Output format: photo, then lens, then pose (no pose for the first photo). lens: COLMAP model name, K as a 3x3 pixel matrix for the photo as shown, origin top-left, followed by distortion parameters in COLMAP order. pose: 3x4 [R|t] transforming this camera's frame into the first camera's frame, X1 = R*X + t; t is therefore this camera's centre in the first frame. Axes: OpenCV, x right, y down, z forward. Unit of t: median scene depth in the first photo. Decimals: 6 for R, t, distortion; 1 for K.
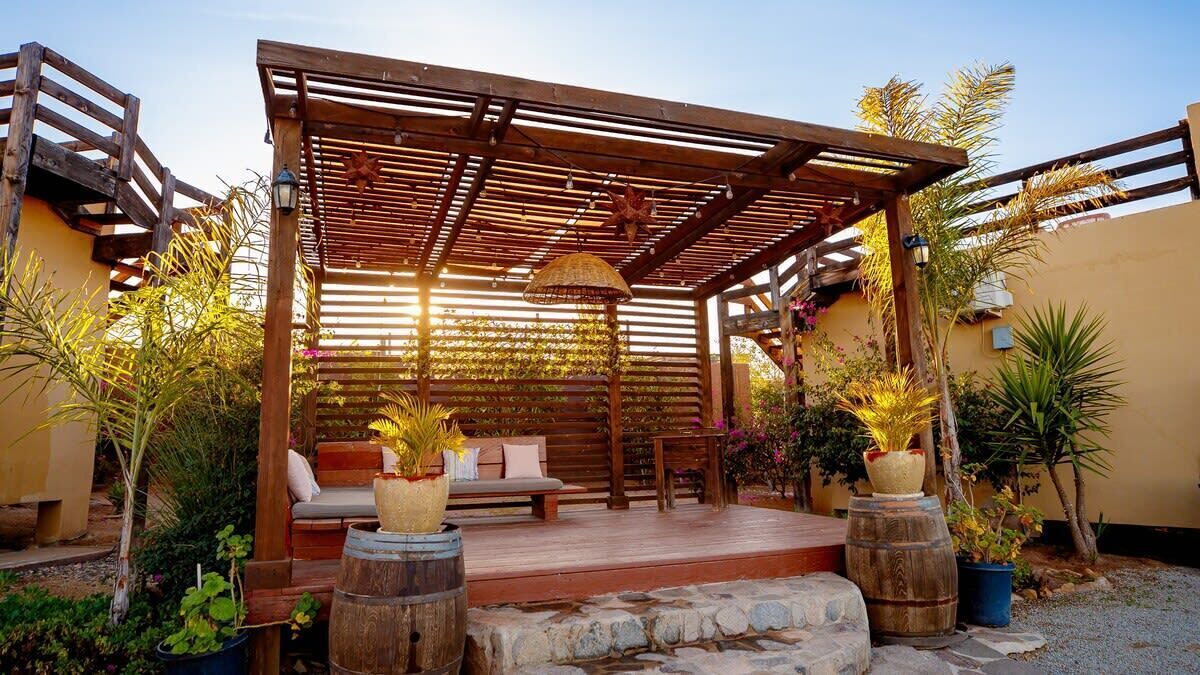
lens RADIAL K [[688.8, 0, 600.0], [0, 688.8, 337.5], [0, 0, 1]] dist [-0.050285, 0.024598]
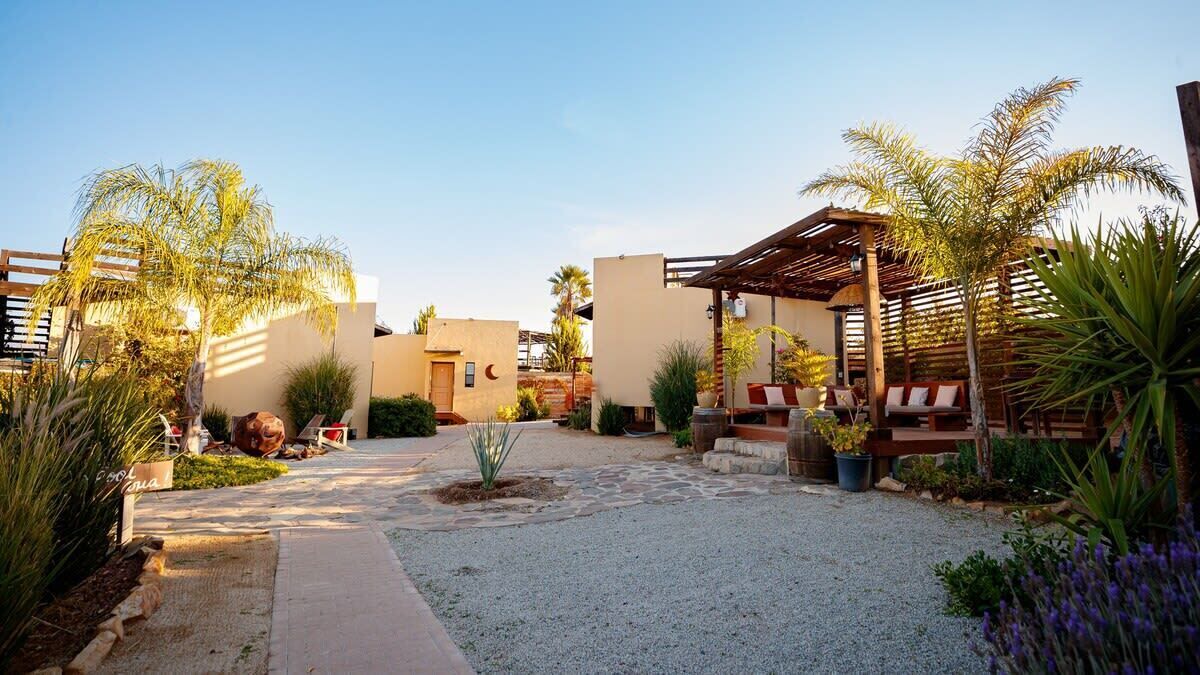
lens RADIAL K [[543.2, 0, 598.1], [0, 543.2, 307.4], [0, 0, 1]] dist [-0.036723, 0.008574]
pose [[-0.086422, -0.146819, -0.985381, 1.188411], [0.137829, 0.977808, -0.157779, 0.061678], [0.986678, -0.149450, -0.064268, 0.314157]]
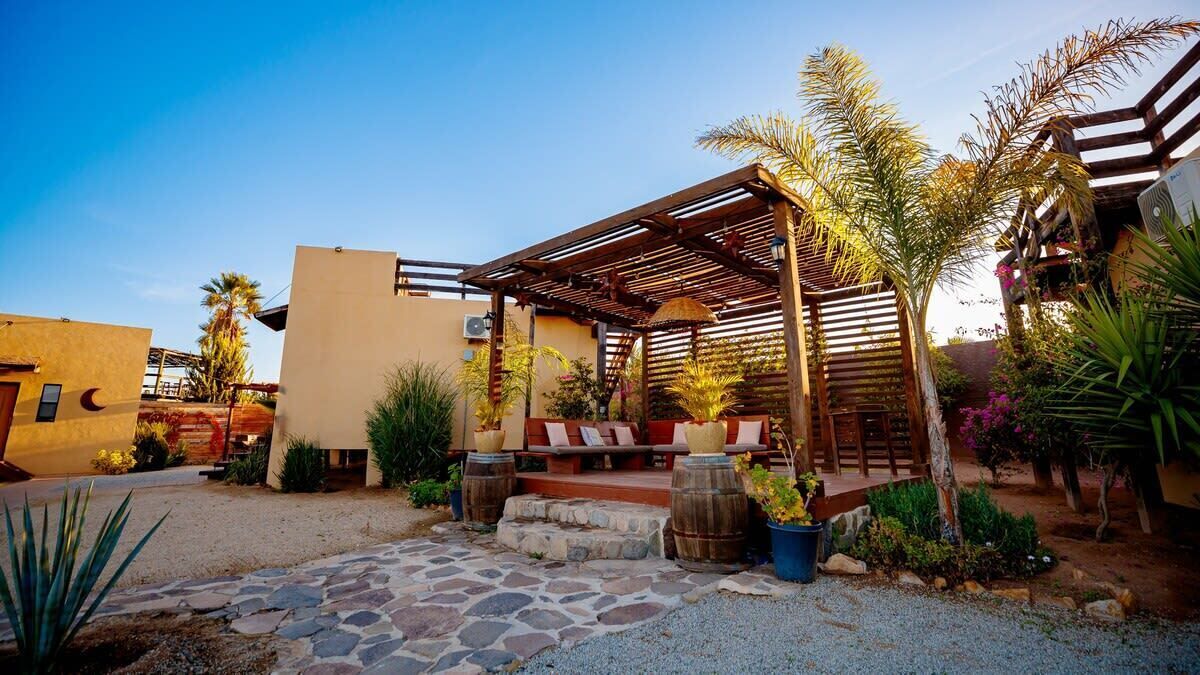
lens RADIAL K [[543.2, 0, 598.1], [0, 543.2, 307.4], [0, 0, 1]] dist [-0.036723, 0.008574]
pose [[0.458268, -0.189162, -0.868451, 0.765011], [0.128247, 0.980938, -0.145990, 0.045468], [0.879513, -0.044474, 0.473792, 0.195528]]
